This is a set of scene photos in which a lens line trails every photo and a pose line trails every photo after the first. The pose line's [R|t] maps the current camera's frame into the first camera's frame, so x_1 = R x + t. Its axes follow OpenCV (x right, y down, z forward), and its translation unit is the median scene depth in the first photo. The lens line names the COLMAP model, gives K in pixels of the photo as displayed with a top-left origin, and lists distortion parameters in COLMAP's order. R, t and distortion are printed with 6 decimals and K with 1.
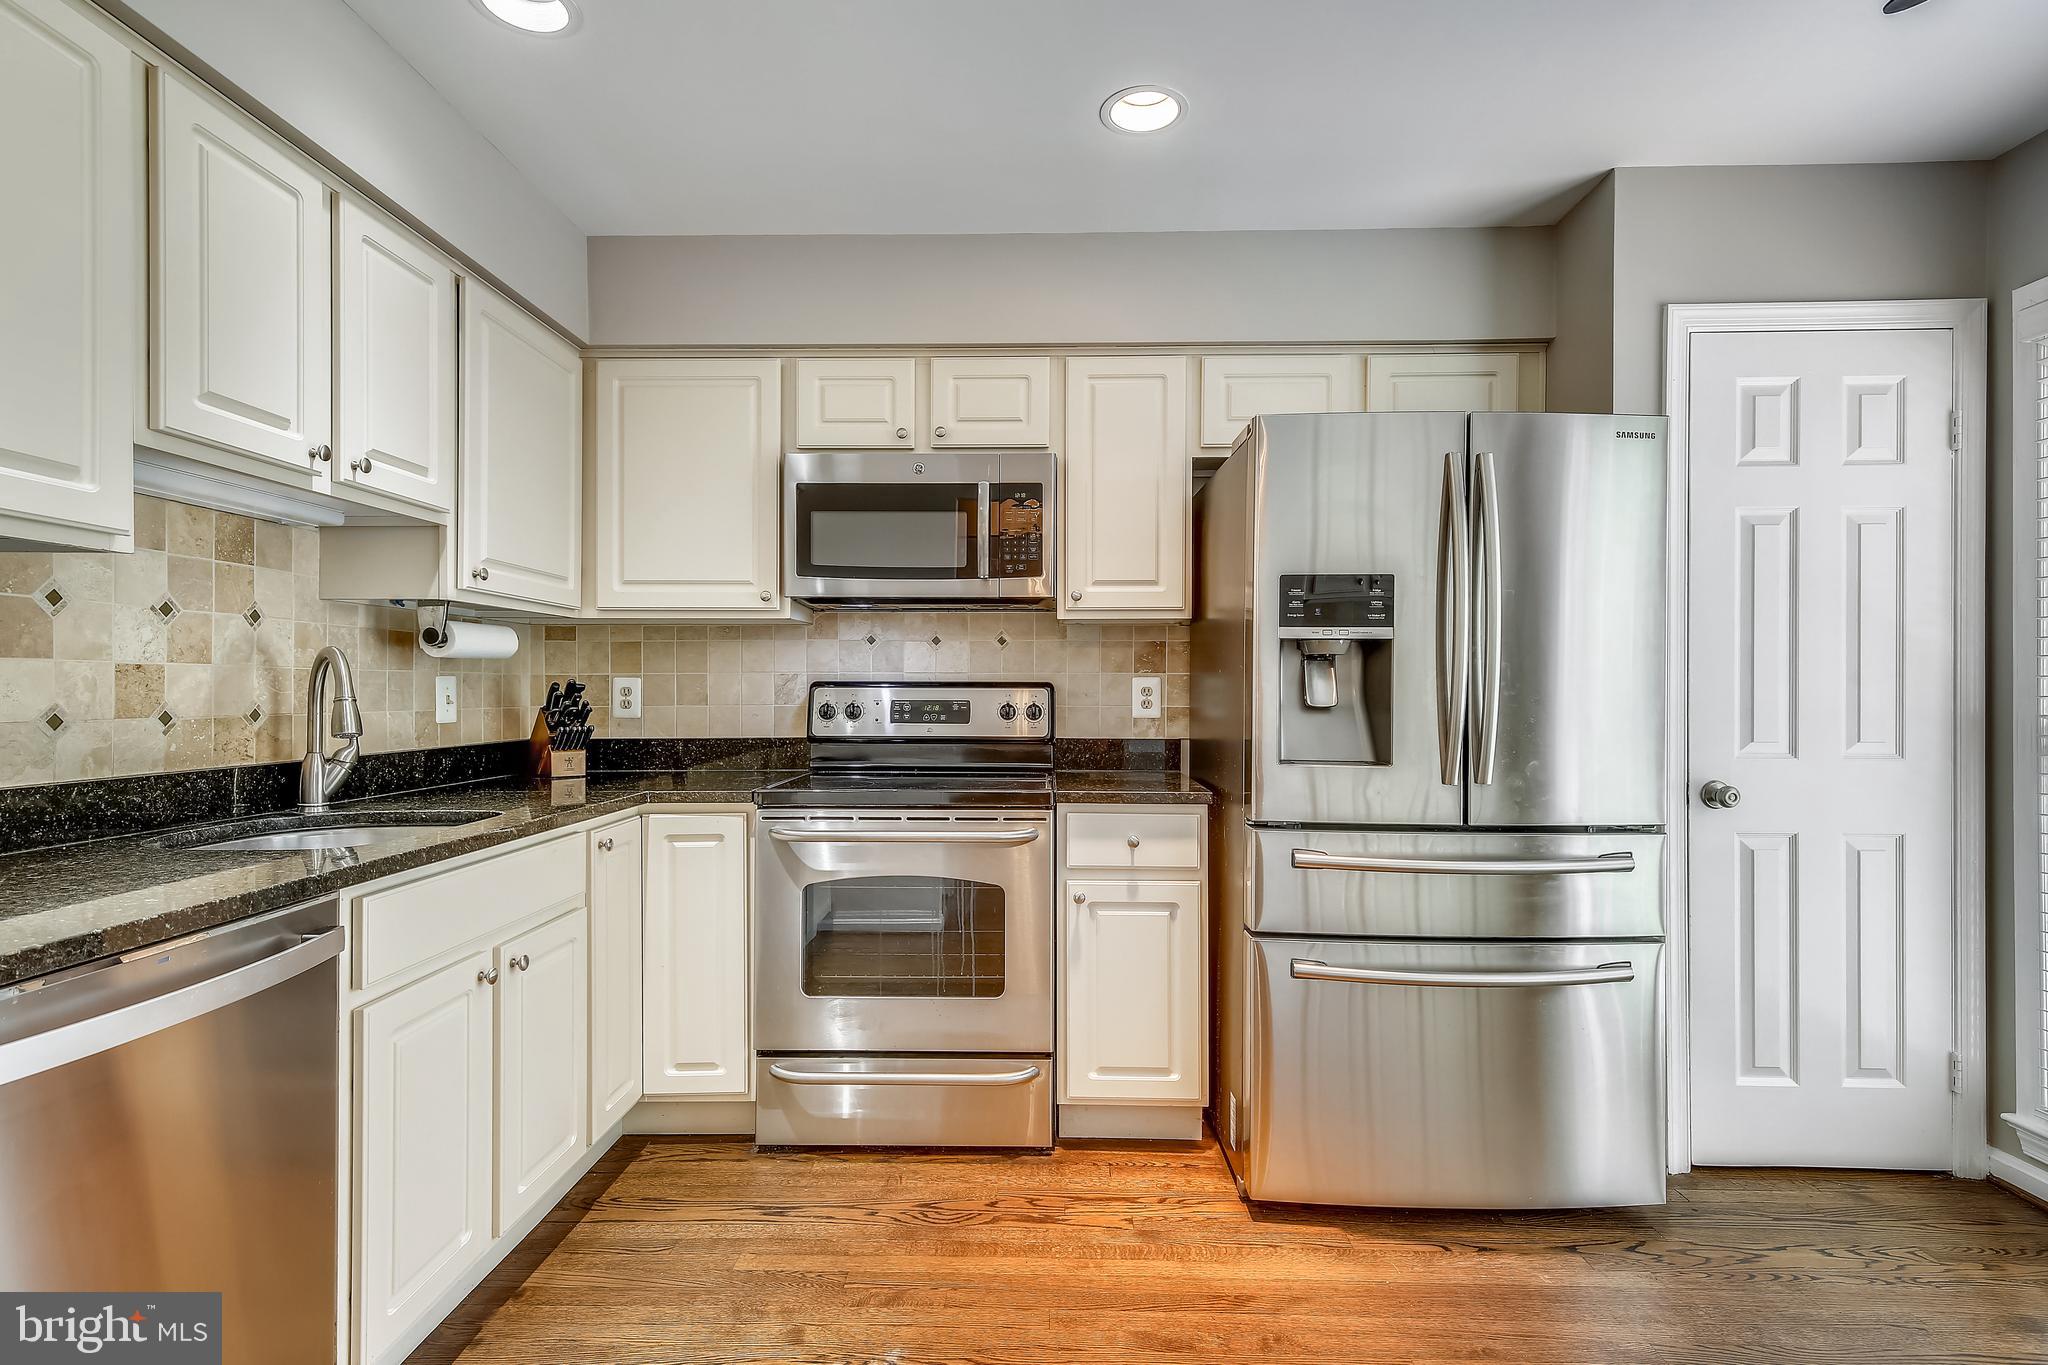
lens RADIAL K [[1003.5, 0, 1029.9], [0, 1003.5, 686.8], [0, 0, 1]] dist [0.028466, -0.009433]
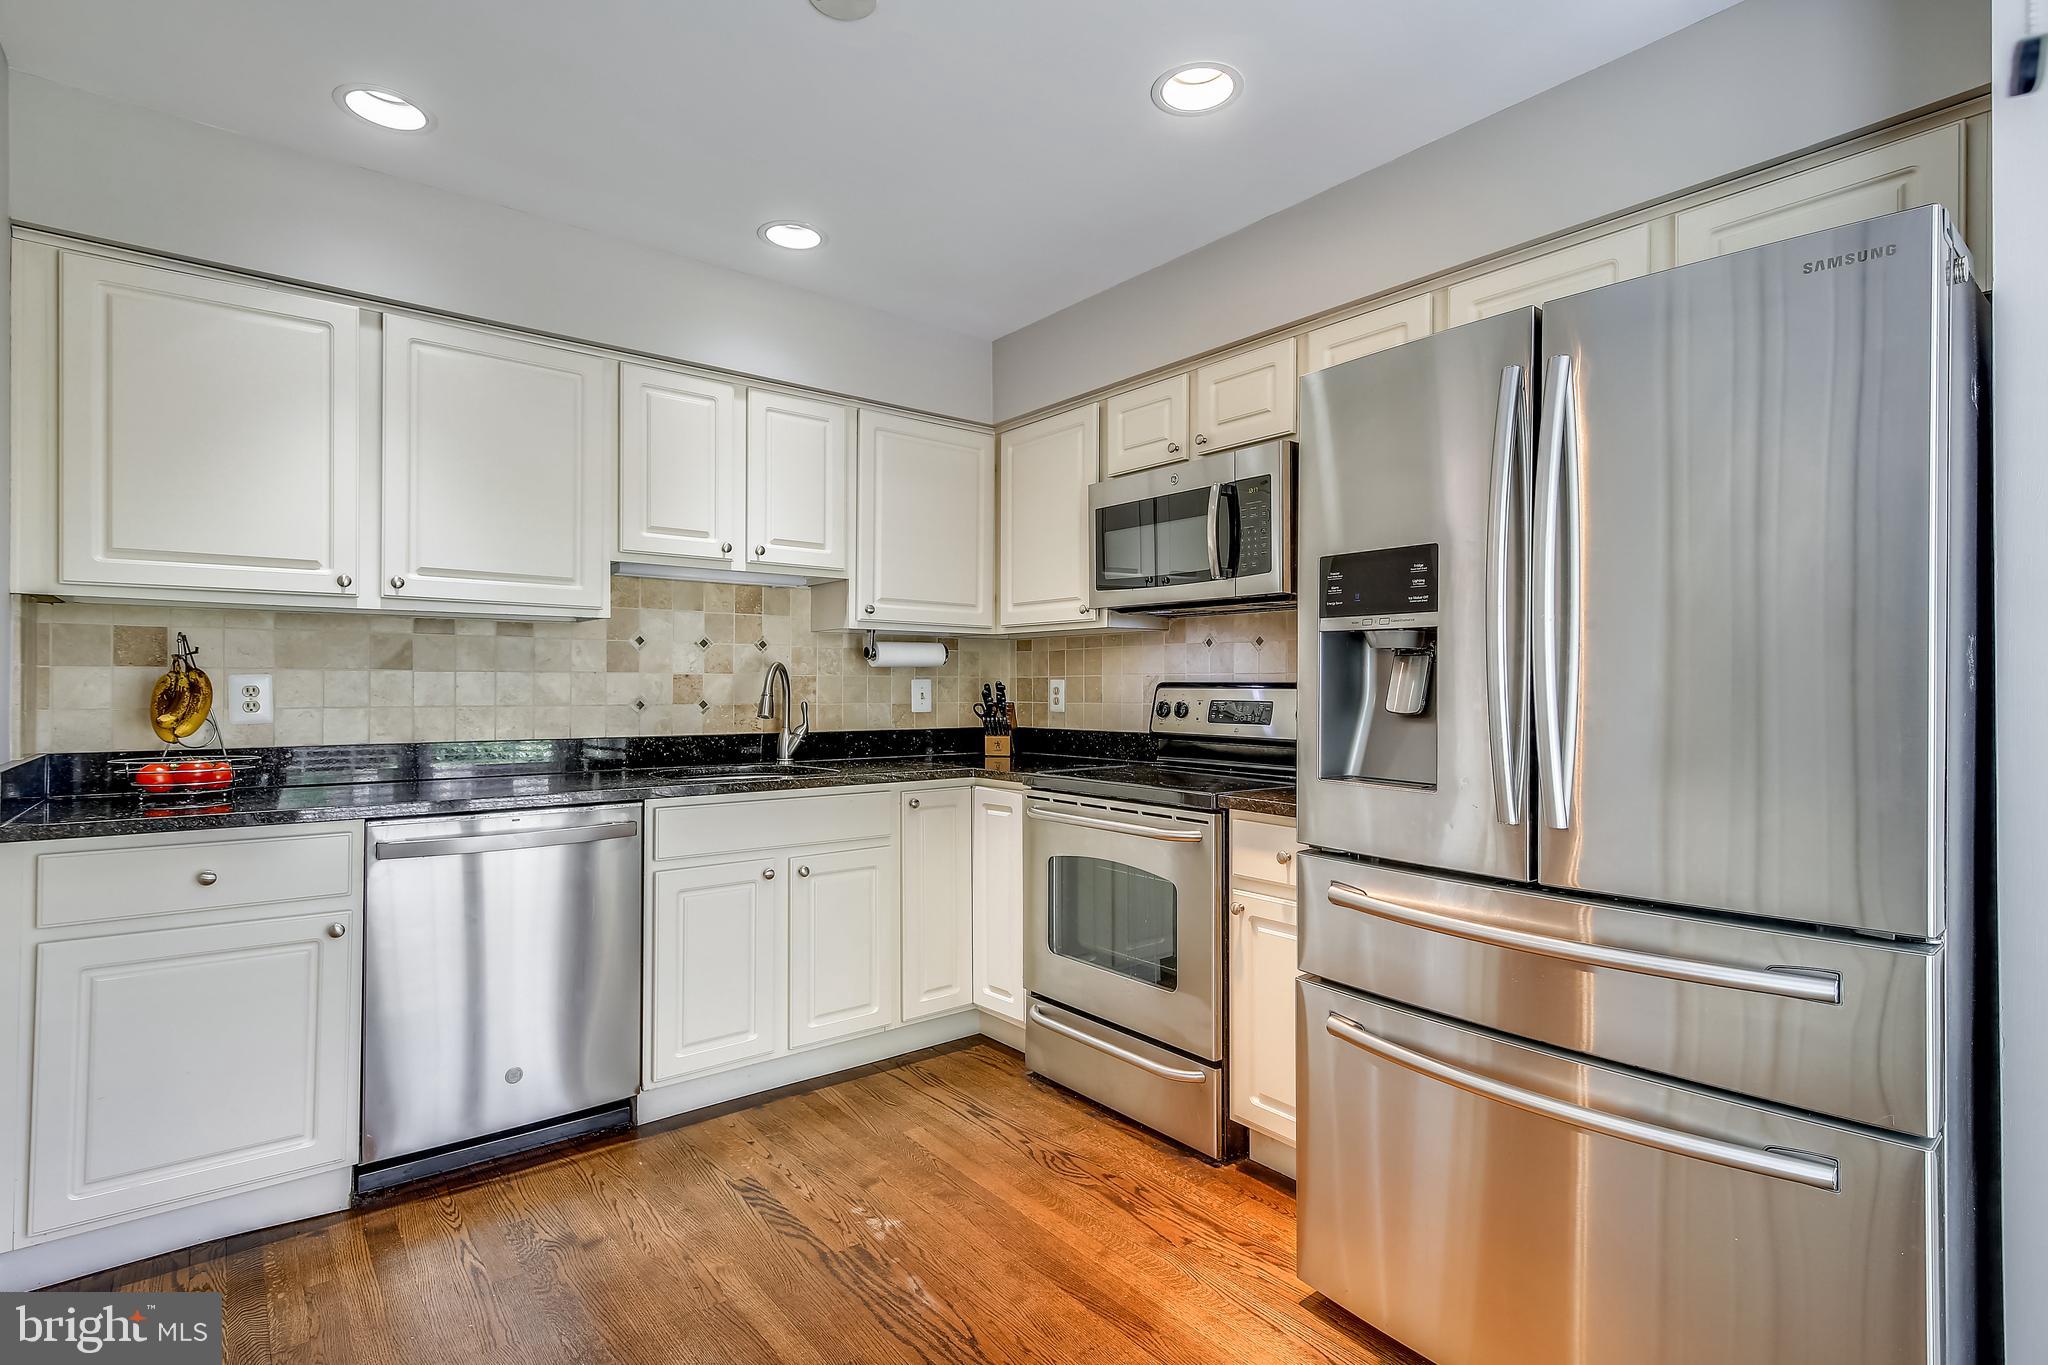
lens RADIAL K [[1003.5, 0, 1026.9], [0, 1003.5, 681.5], [0, 0, 1]] dist [0.028466, -0.009433]
pose [[0.640862, -0.002950, -0.767650, 0.655107], [-0.000624, 0.999990, -0.004364, -0.001640], [0.767656, 0.003276, 0.640854, 0.230647]]
